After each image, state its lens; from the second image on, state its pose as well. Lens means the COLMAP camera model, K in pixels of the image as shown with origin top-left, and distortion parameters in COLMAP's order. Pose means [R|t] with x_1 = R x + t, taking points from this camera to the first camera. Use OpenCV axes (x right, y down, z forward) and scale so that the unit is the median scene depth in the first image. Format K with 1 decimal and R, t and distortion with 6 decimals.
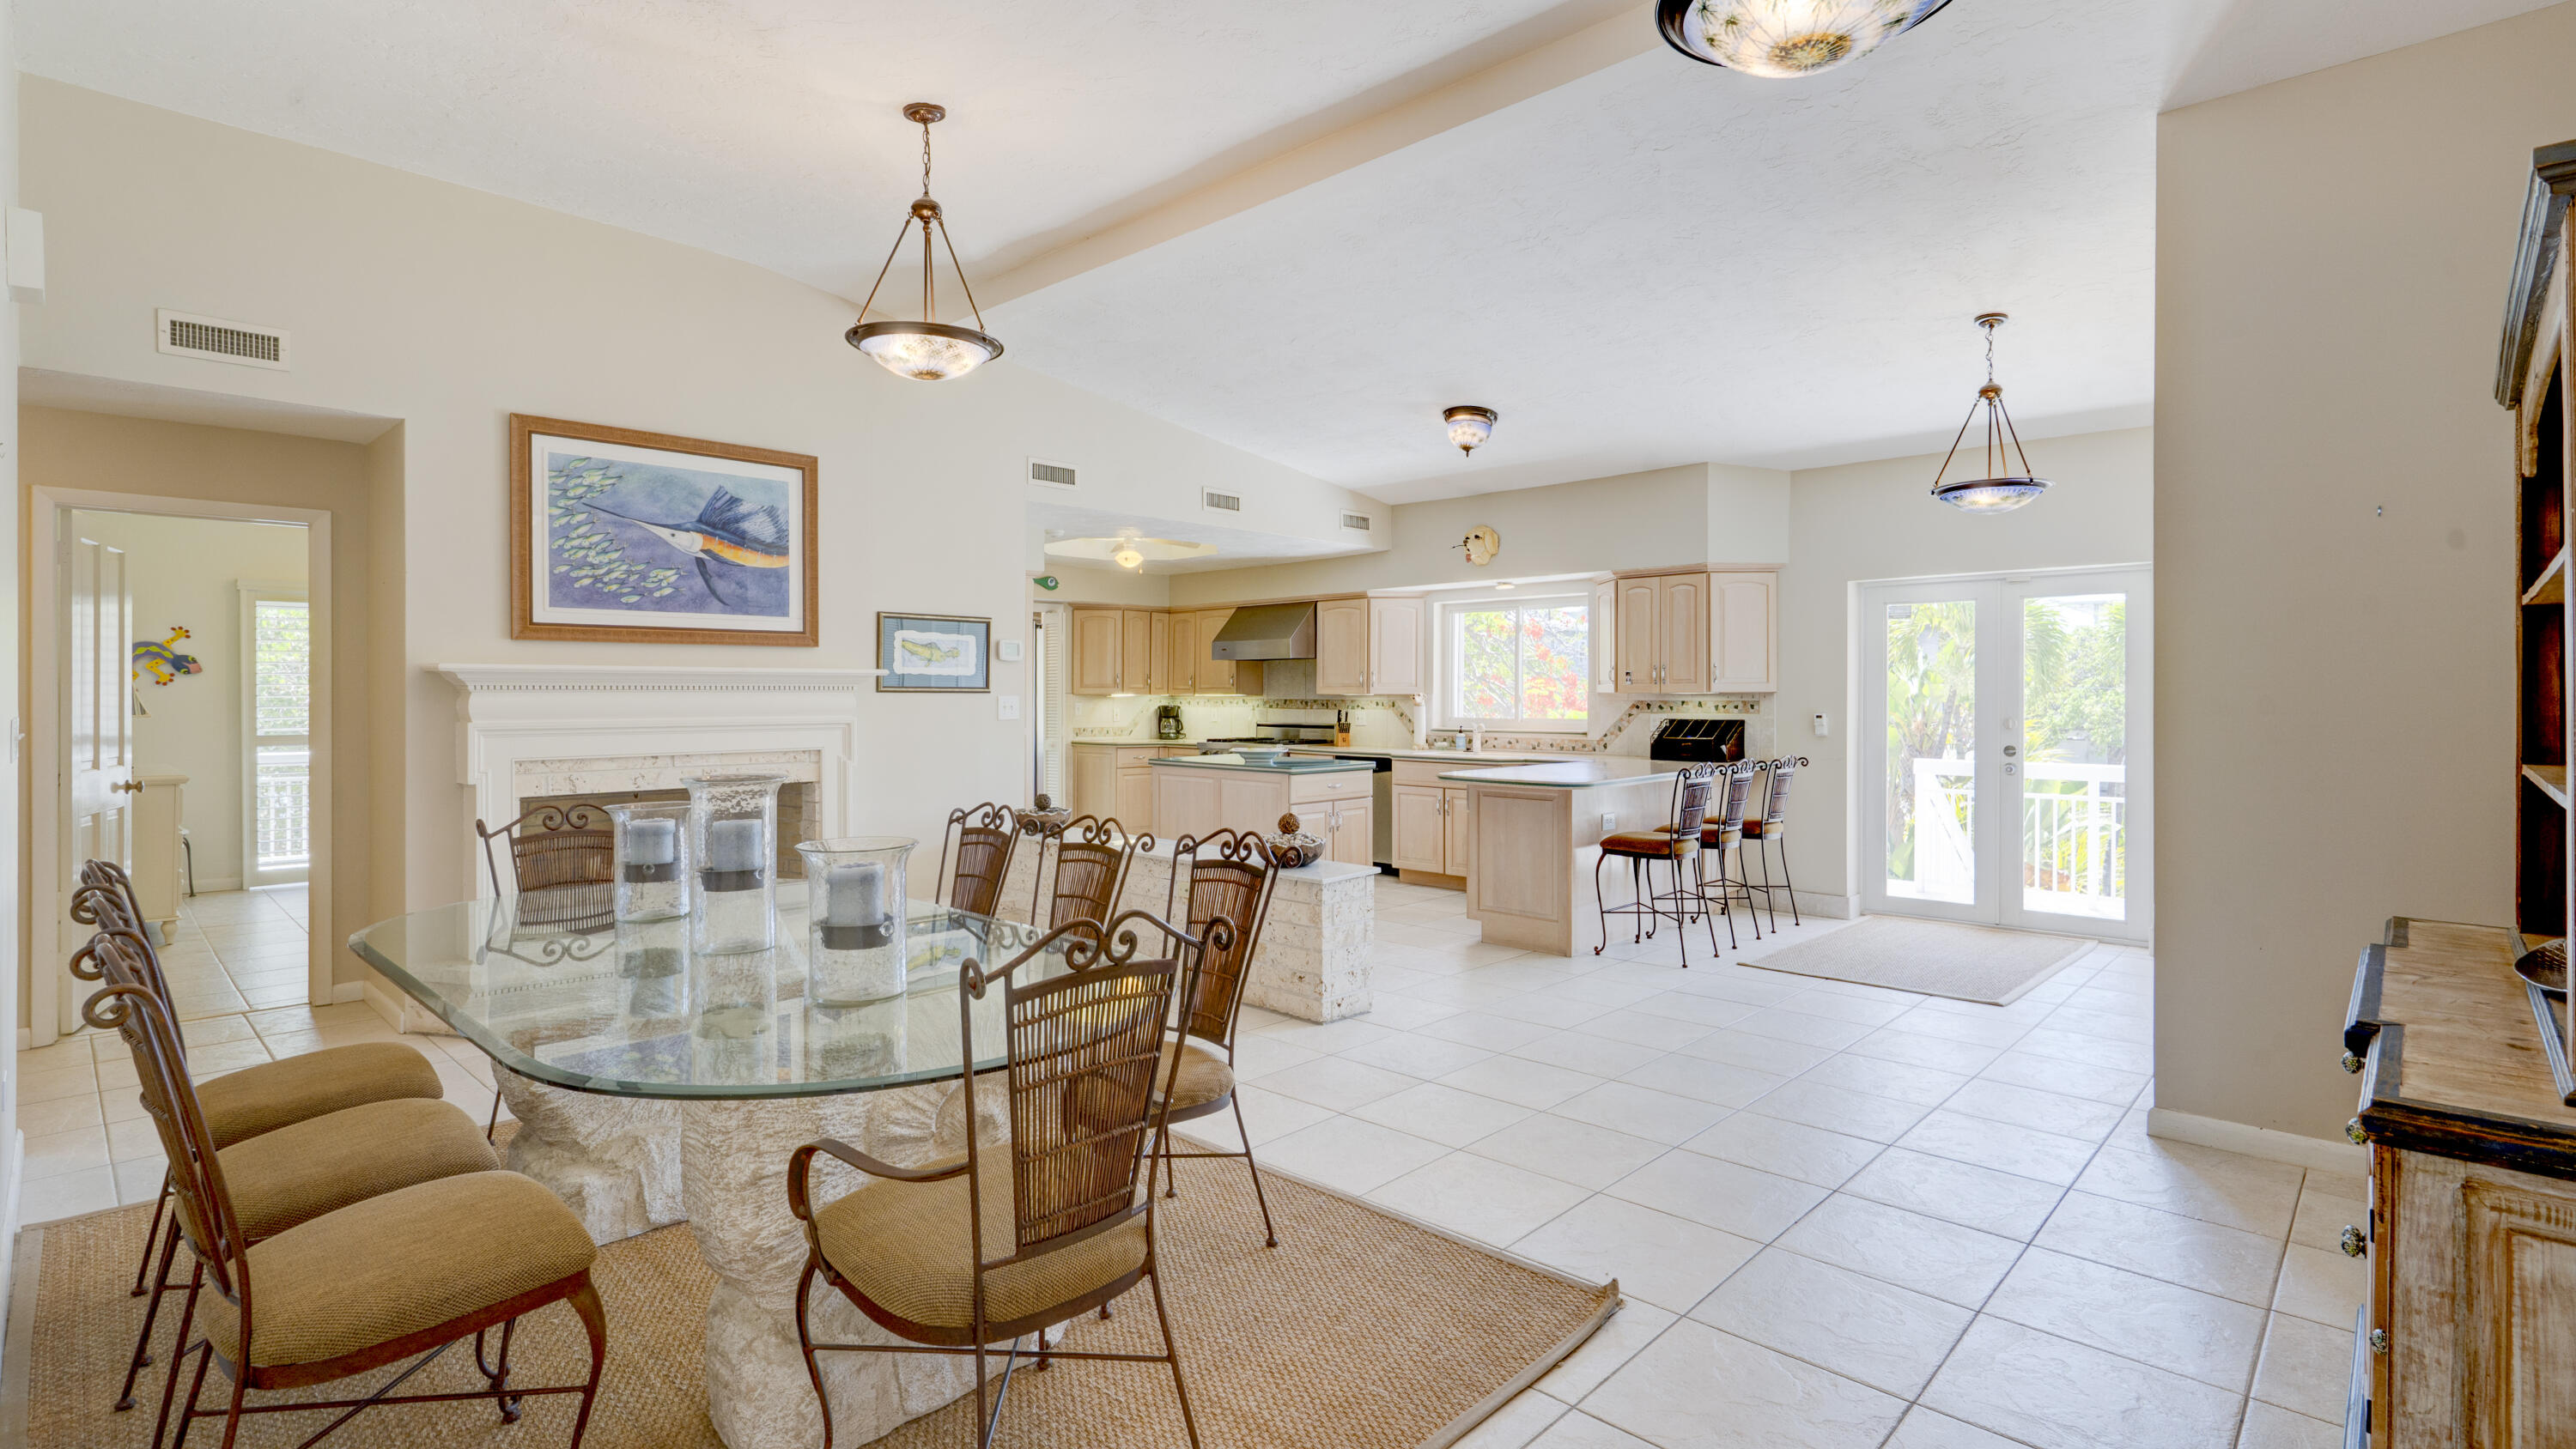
lens RADIAL K [[1205.2, 0, 1285.4], [0, 1205.2, 710.1], [0, 0, 1]] dist [0.003215, 0.000266]
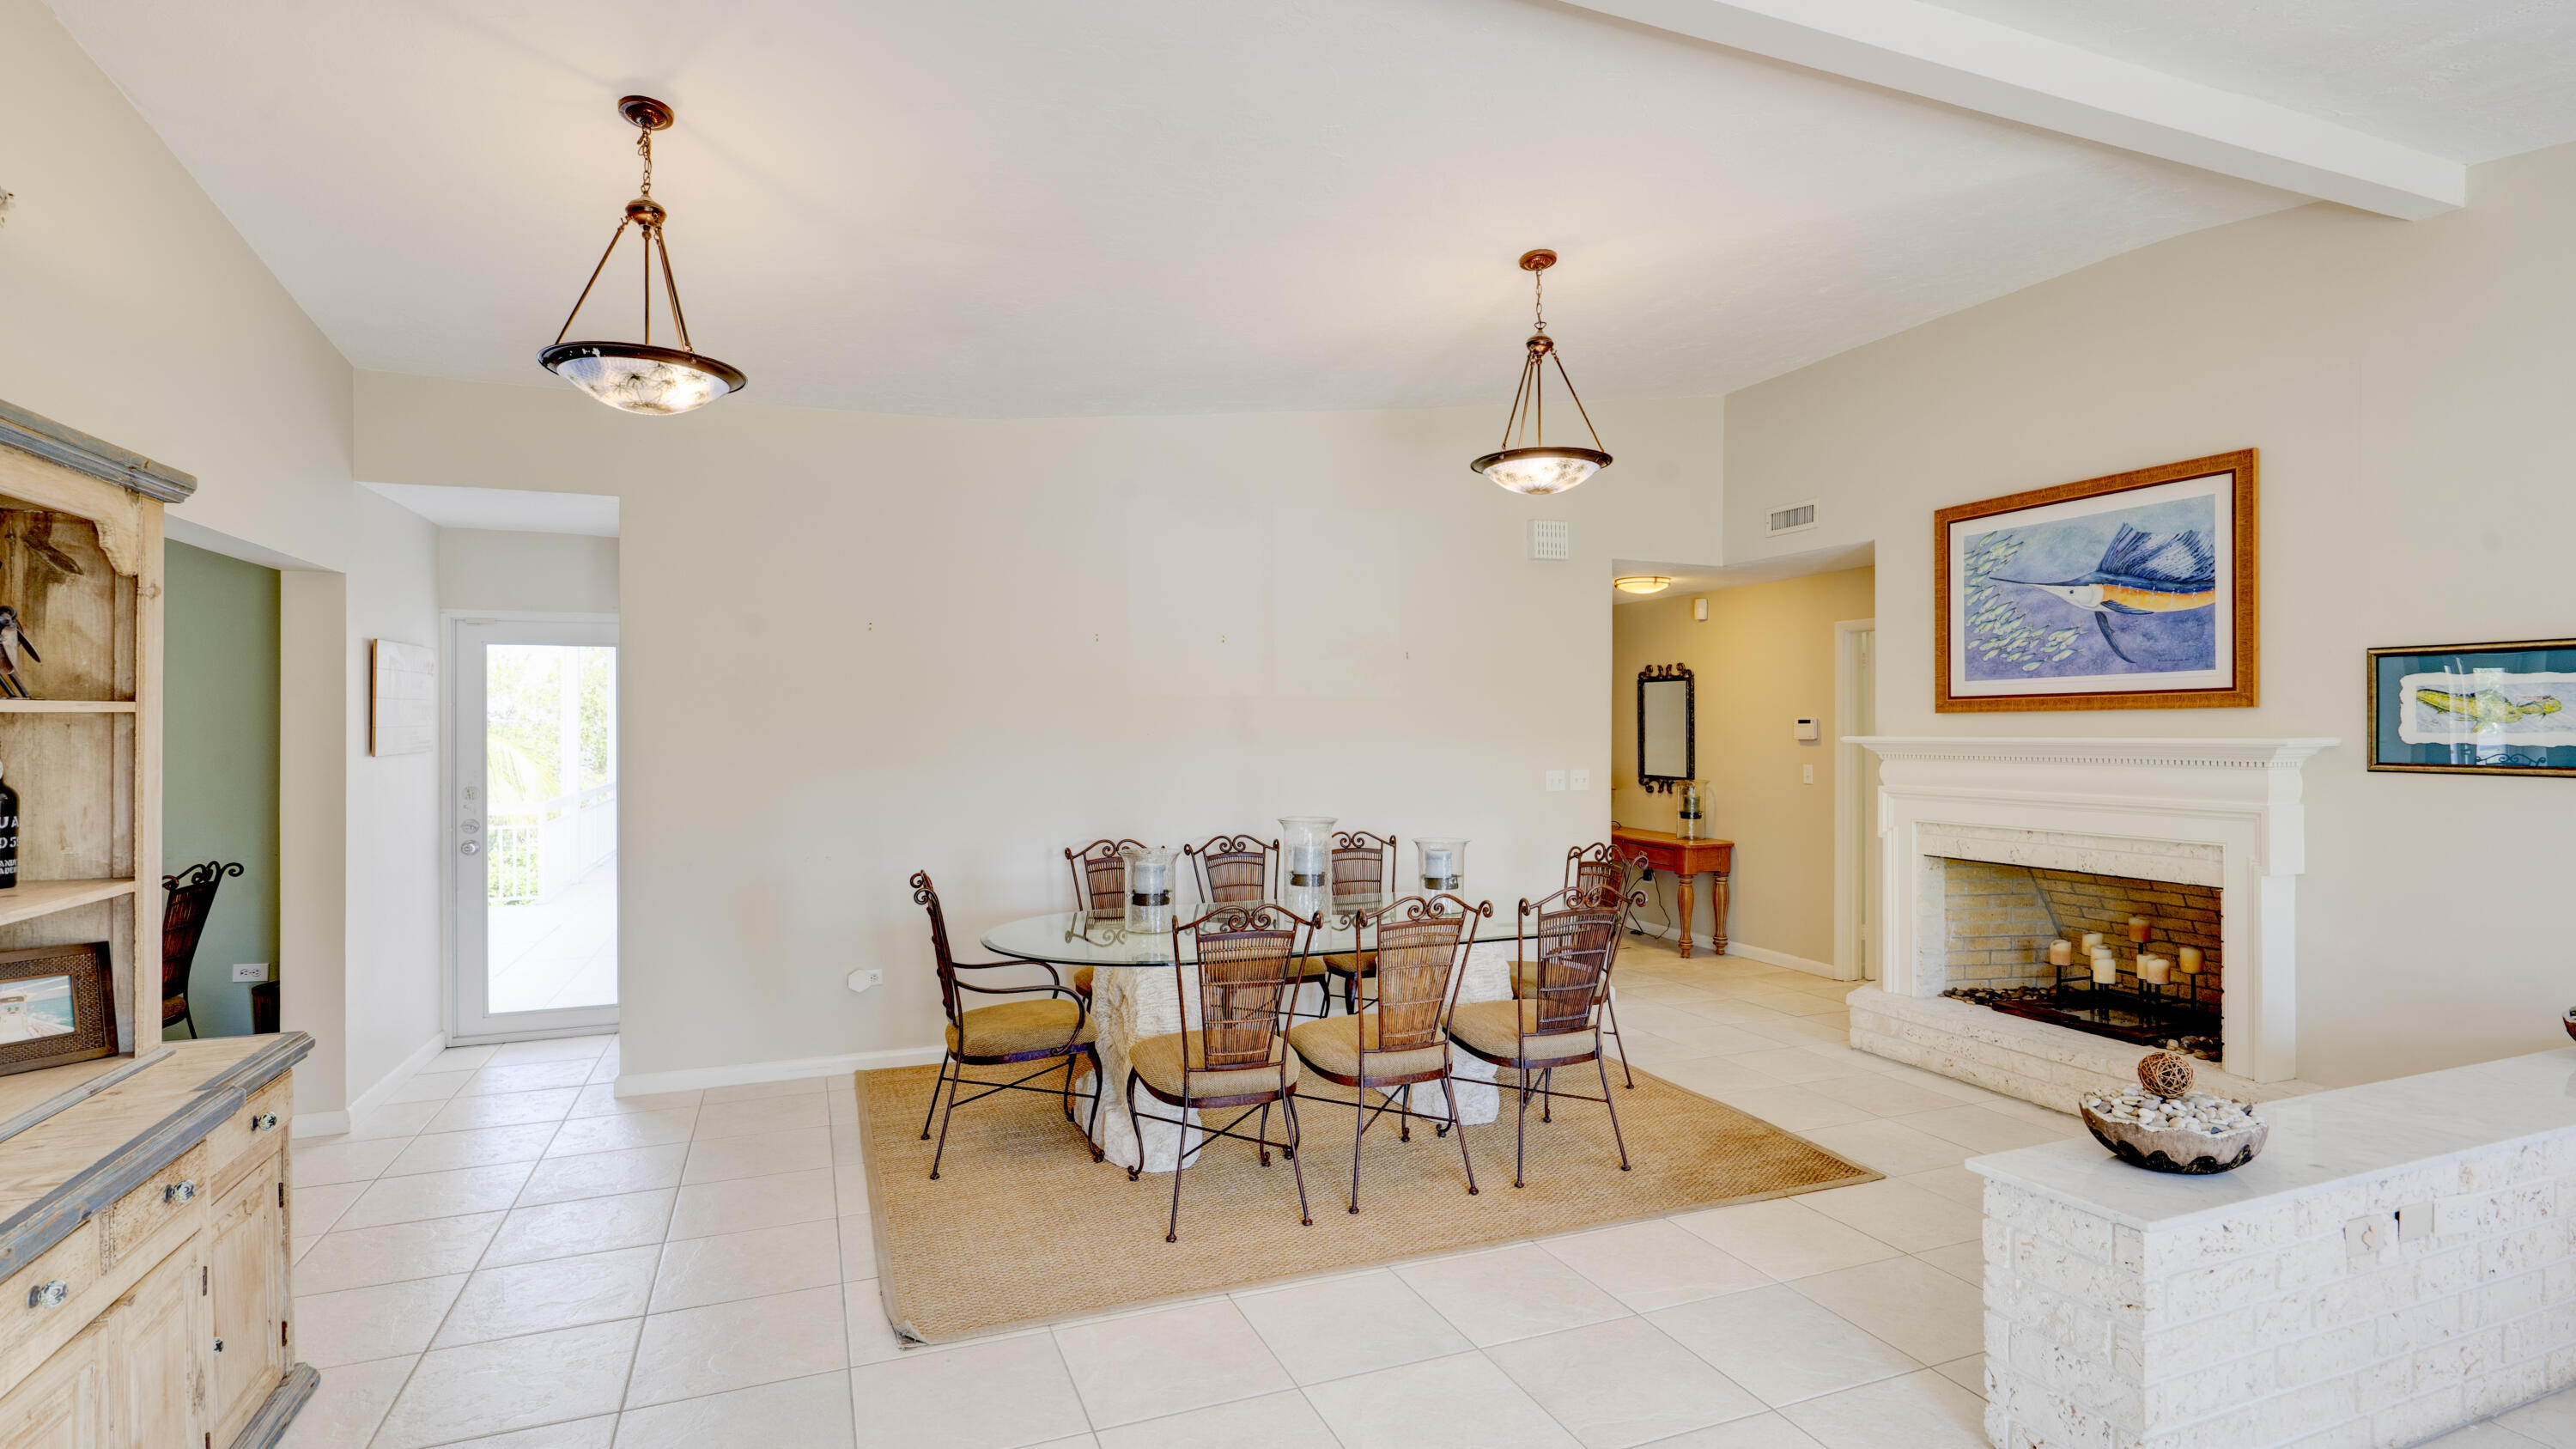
lens RADIAL K [[1205.5, 0, 1285.3], [0, 1205.5, 723.2], [0, 0, 1]] dist [0.003215, 0.000266]
pose [[-0.416614, 0.002534, -0.909080, 0.531777], [-0.004155, 0.999980, 0.004692, -0.043987], [0.909074, 0.005732, -0.416595, 0.778526]]
